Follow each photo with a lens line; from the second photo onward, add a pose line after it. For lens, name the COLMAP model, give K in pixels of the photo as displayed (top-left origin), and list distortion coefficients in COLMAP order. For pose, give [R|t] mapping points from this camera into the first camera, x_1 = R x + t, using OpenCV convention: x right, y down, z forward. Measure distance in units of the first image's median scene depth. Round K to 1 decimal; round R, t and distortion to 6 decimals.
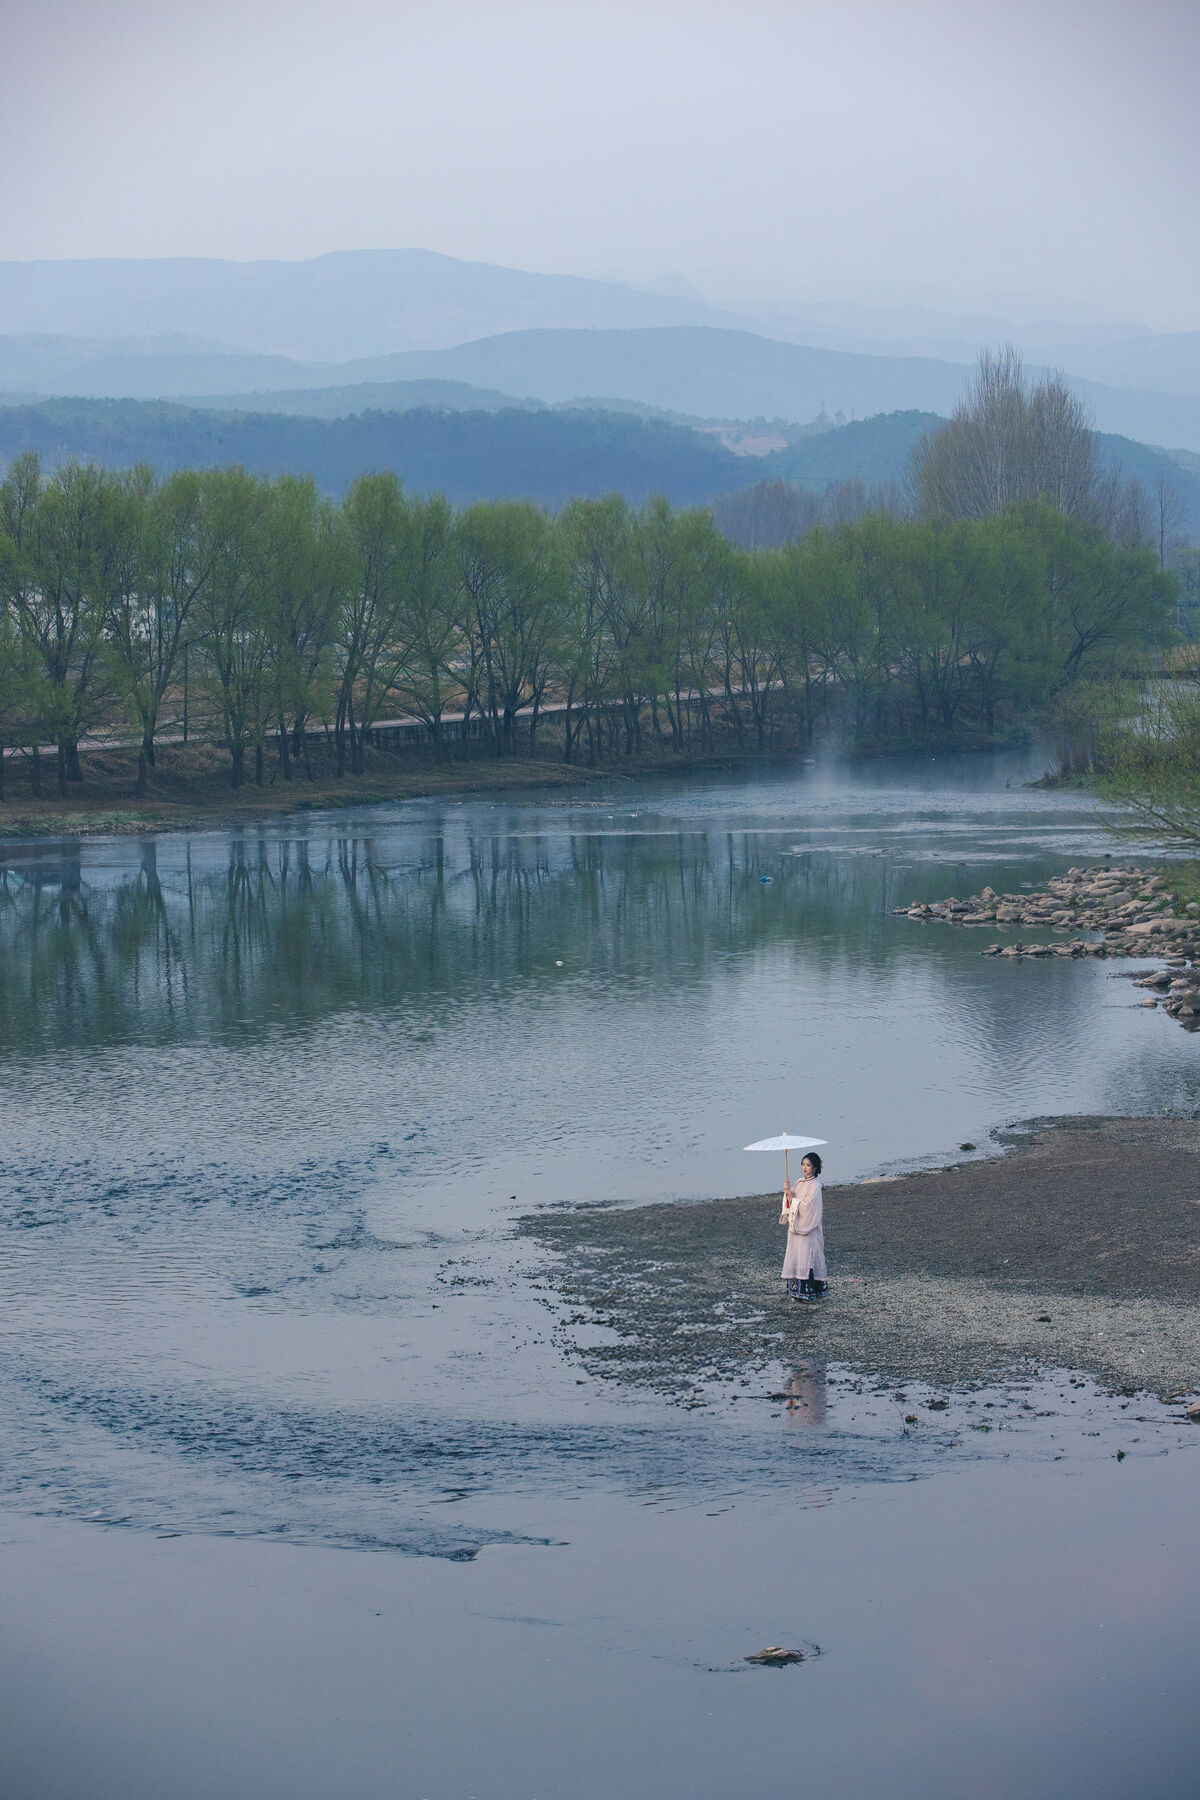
lens RADIAL K [[4925.4, 0, 600.0], [0, 4925.4, 900.0], [0, 0, 1]] dist [-0.121290, 0.527462]
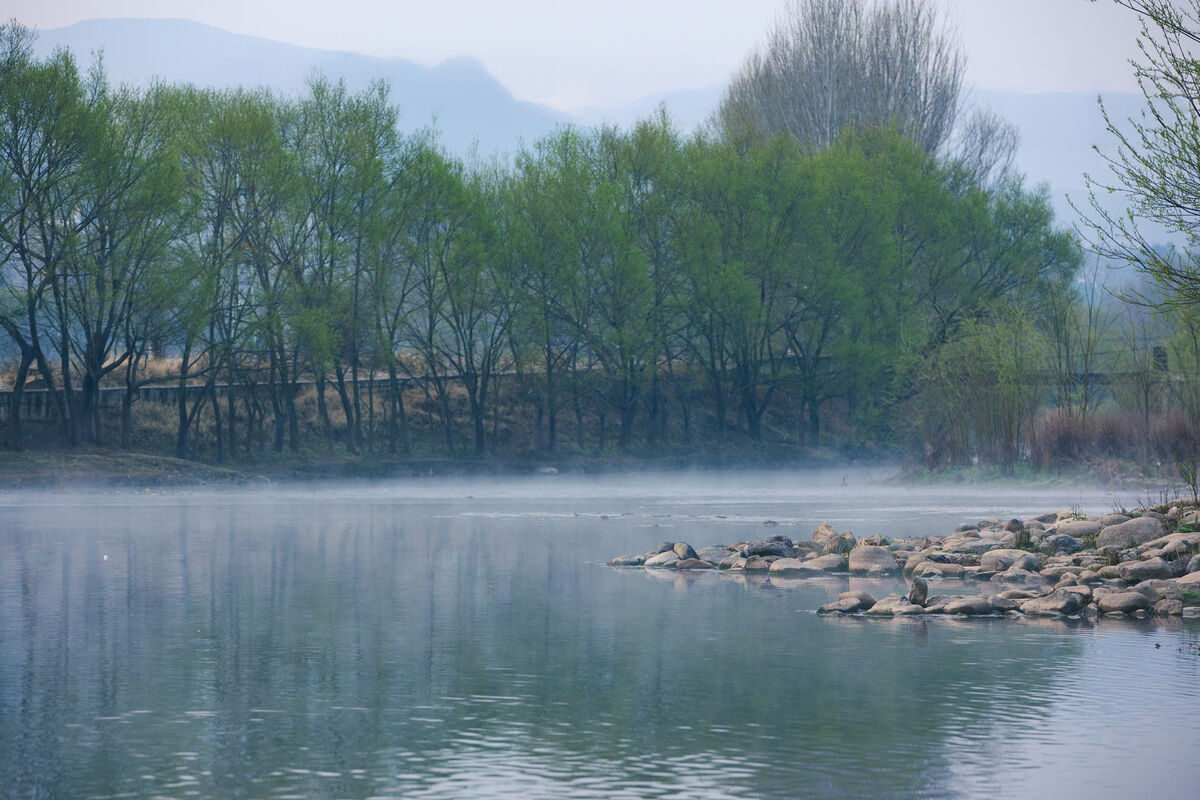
lens RADIAL K [[5225.7, 0, 600.0], [0, 5225.7, 400.0], [0, 0, 1]] dist [0.342008, 1.986476]
pose [[0.999104, 0.015131, 0.039517, 0.023274], [-0.012482, 0.997712, -0.066438, 0.011053], [-0.040432, 0.065885, 0.997008, 0.311725]]
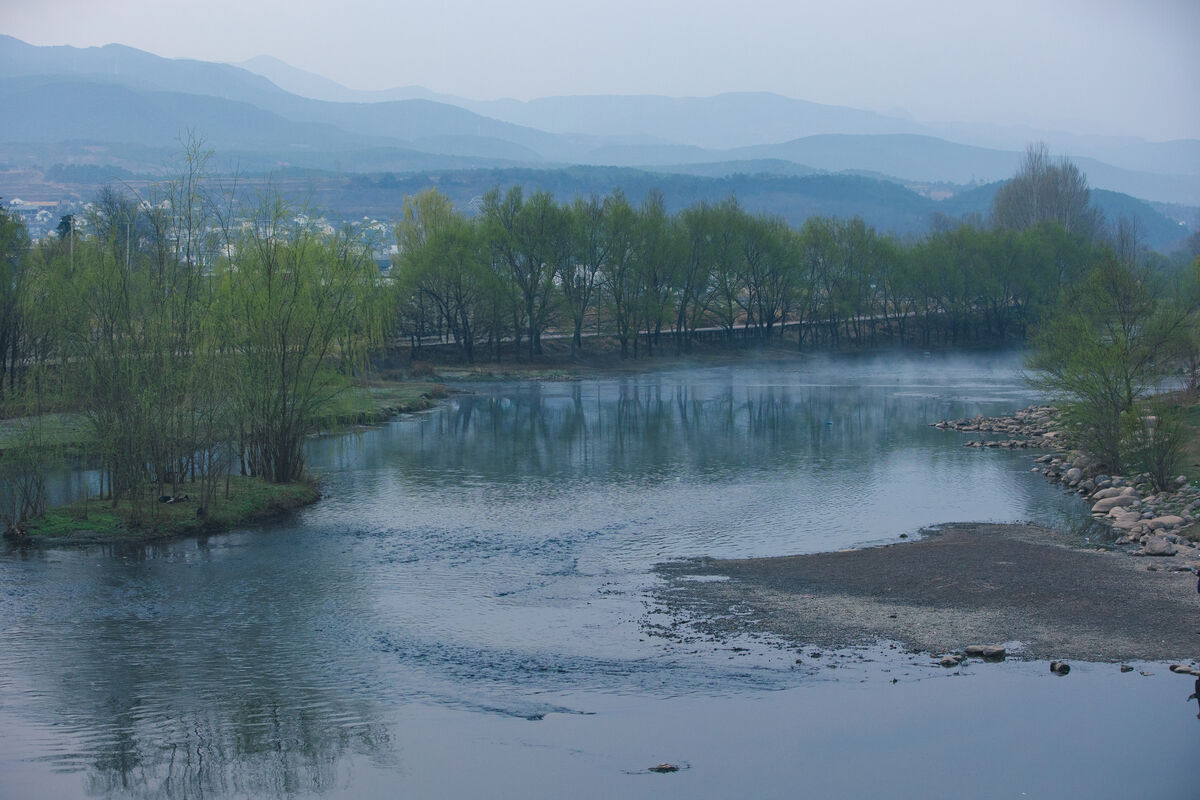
lens RADIAL K [[2550.1, 0, 599.6], [0, 2550.1, 438.2], [0, 0, 1]] dist [-0.273648, -0.103457]
pose [[0.994553, 0.021045, -0.102087, 0.019186], [-0.020644, 0.999774, 0.004987, 0.003140], [0.102169, -0.002852, 0.994763, -0.001378]]
